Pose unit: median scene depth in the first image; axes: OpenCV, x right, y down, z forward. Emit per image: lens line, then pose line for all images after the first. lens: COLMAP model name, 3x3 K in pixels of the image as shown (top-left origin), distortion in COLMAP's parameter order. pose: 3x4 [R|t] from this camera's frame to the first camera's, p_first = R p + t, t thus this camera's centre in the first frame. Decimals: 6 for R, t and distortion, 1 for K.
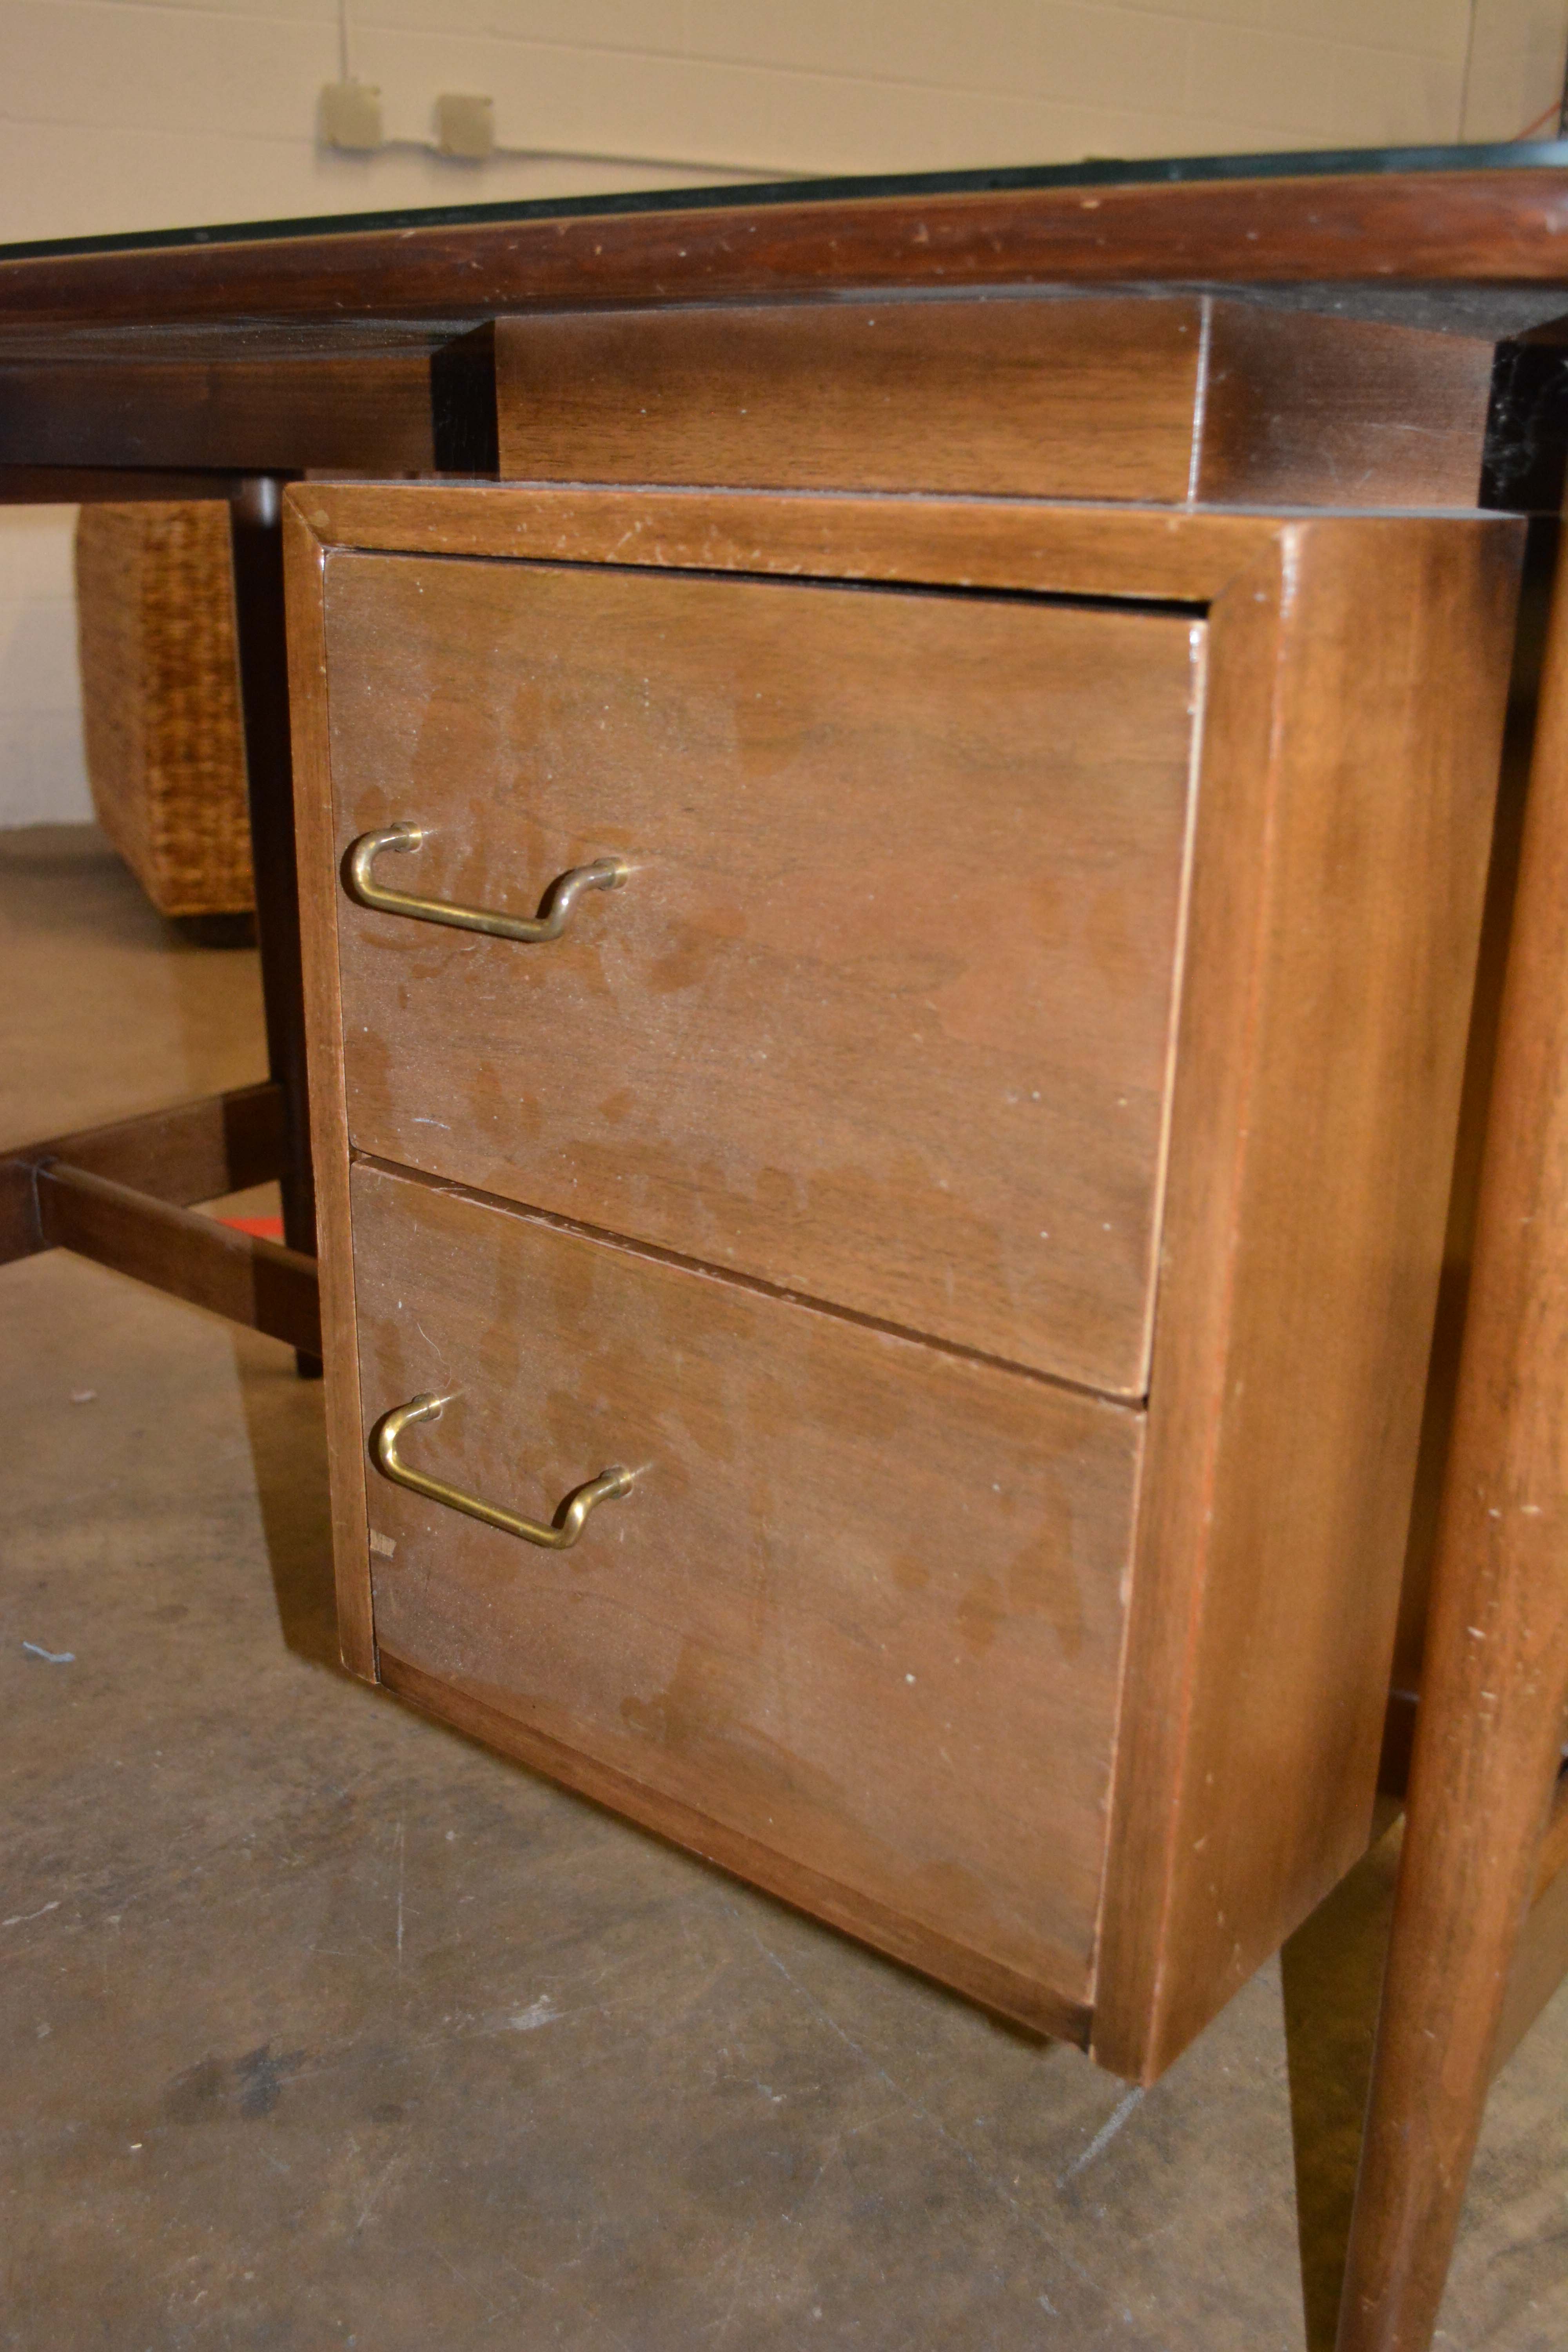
lens RADIAL K [[2146.5, 0, 802.3], [0, 2146.5, 1187.7], [0, 0, 1]] dist [-0.067271, 0.000000]
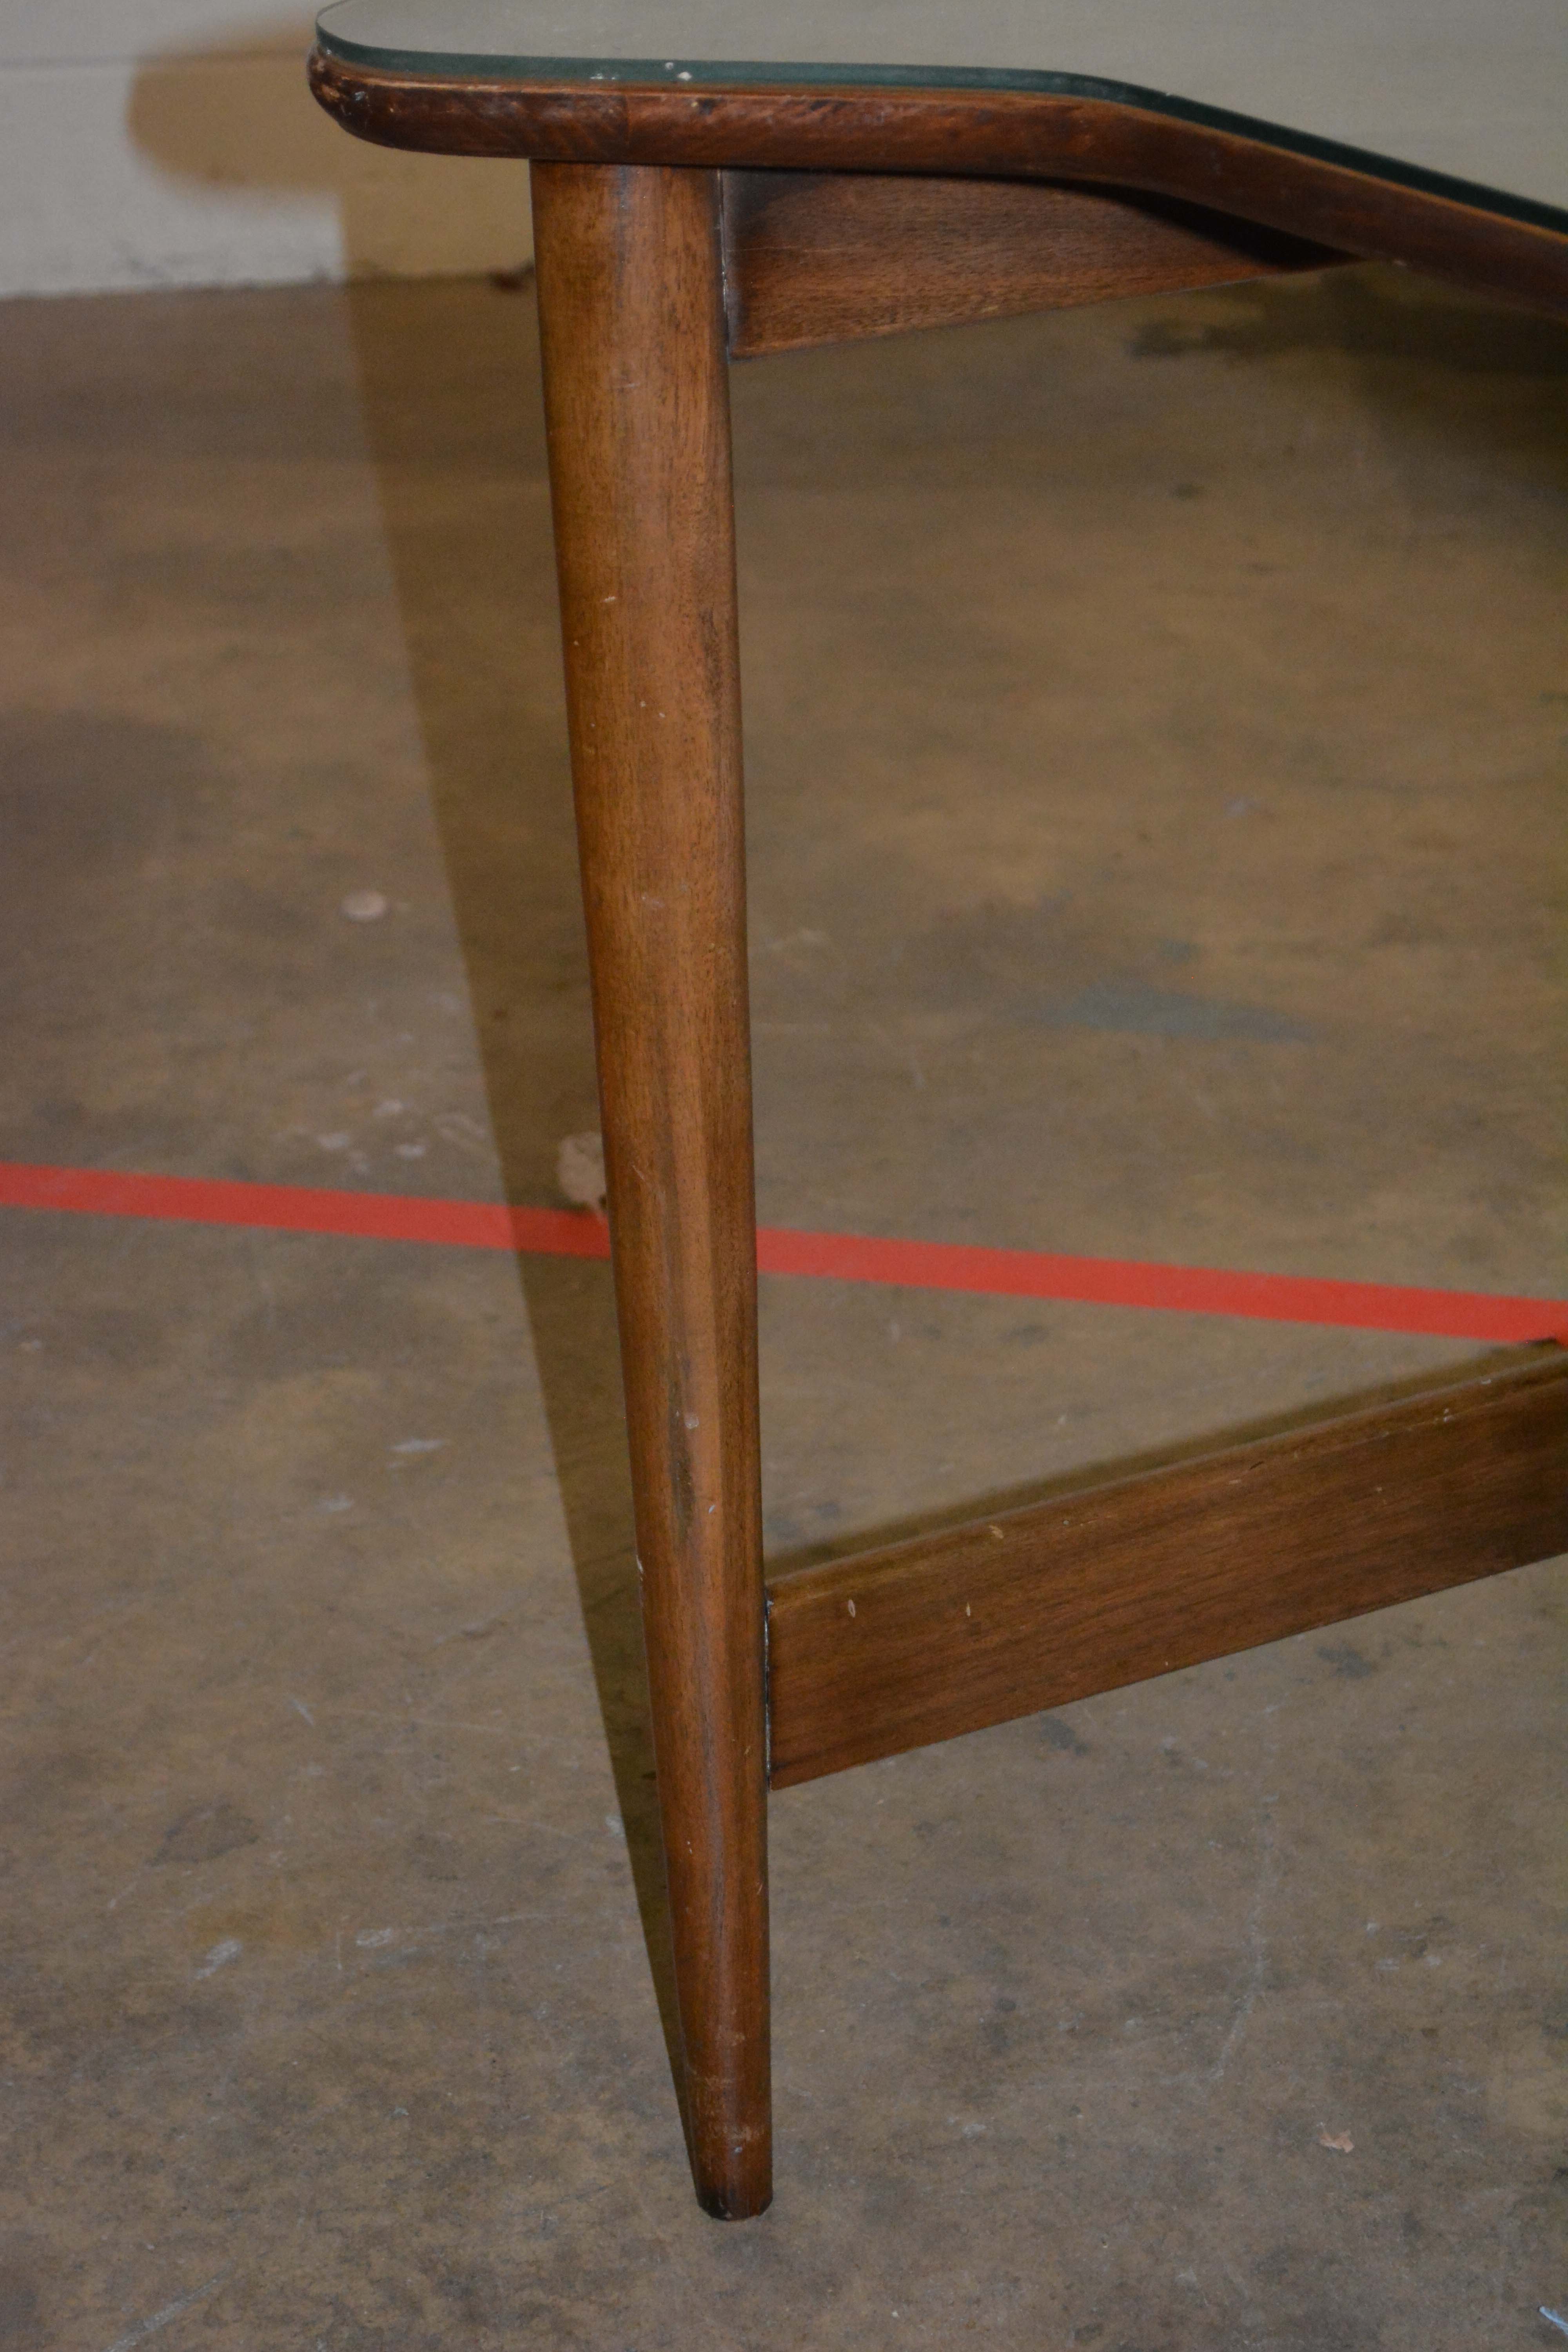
lens RADIAL K [[4418.0, 0, 773.9], [0, 4418.0, 1171.4], [0, 0, 1]] dist [0.018838, 0.000000]
pose [[0.899095, 0.132934, -0.417081, -0.090634], [-0.088951, 0.988378, 0.123271, -0.177137], [0.428621, -0.073733, 0.900471, -0.092255]]
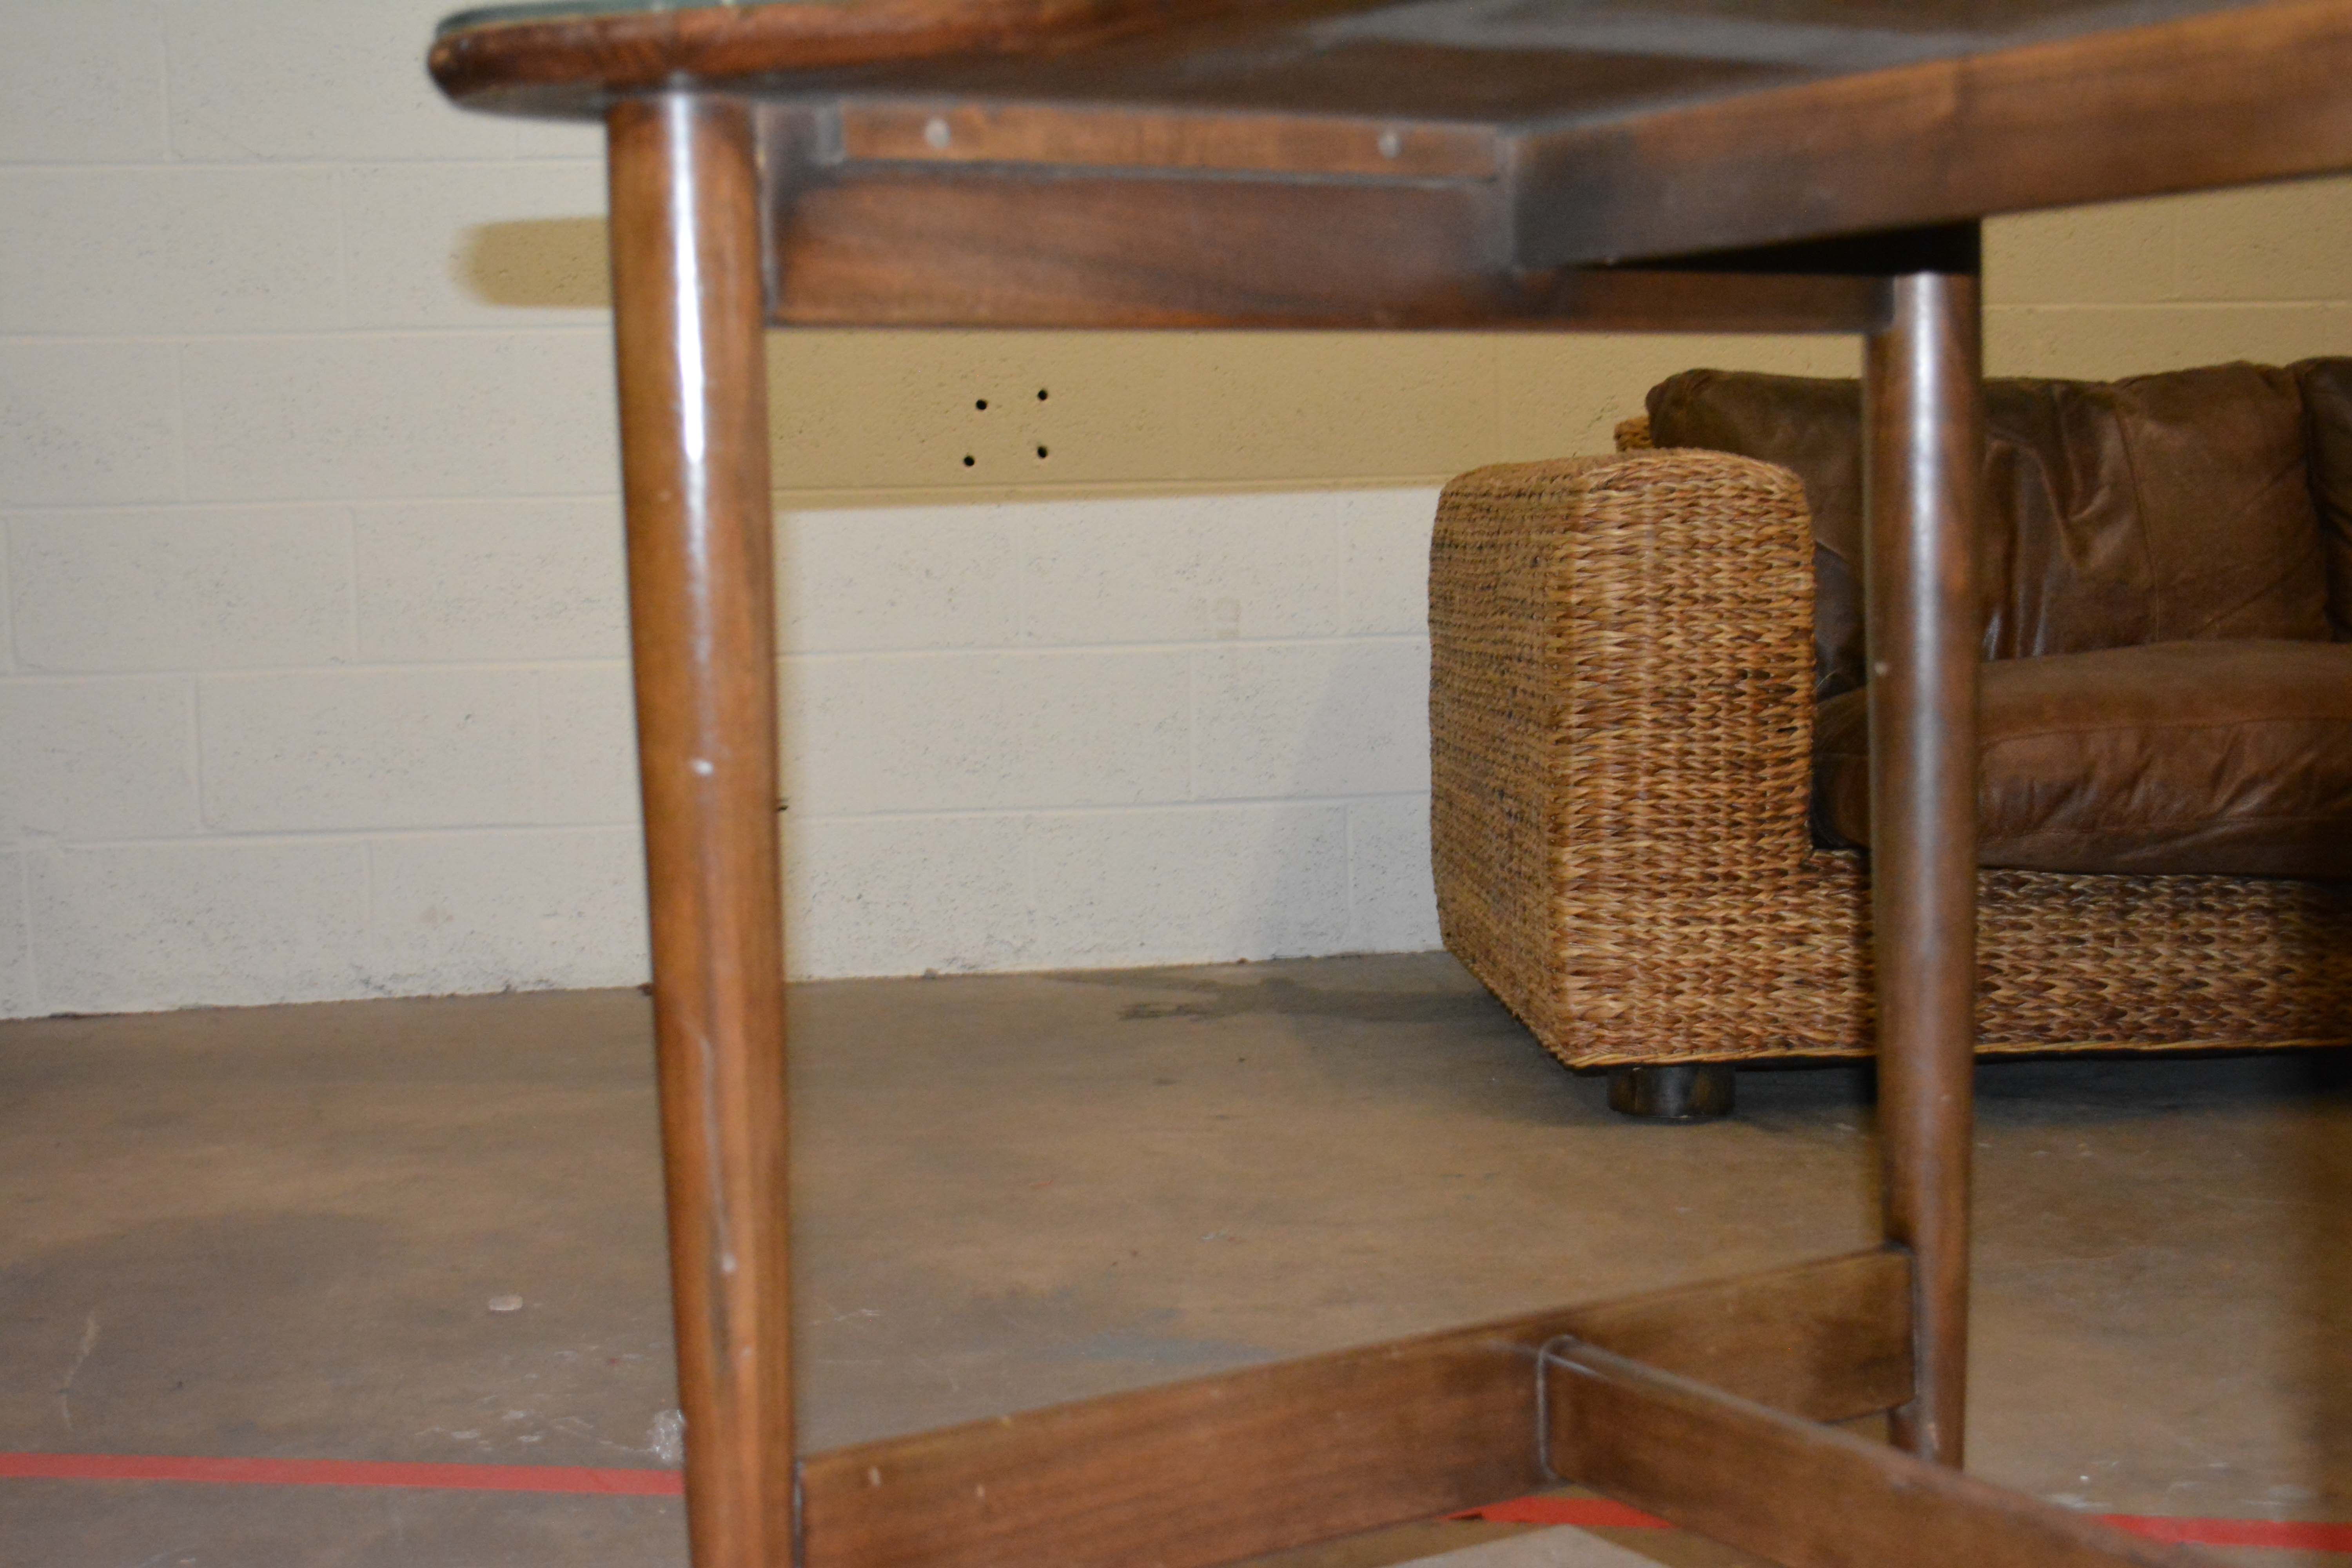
lens RADIAL K [[3238.7, 0, 1168.7], [0, 3238.7, 786.5], [0, 0, 1]] dist [-0.035004, 0.000000]
pose [[0.935275, -0.015010, -0.353603, -0.118641], [-0.070878, 0.970917, -0.228683, 0.052966], [0.346752, 0.238944, 0.907011, 0.052622]]
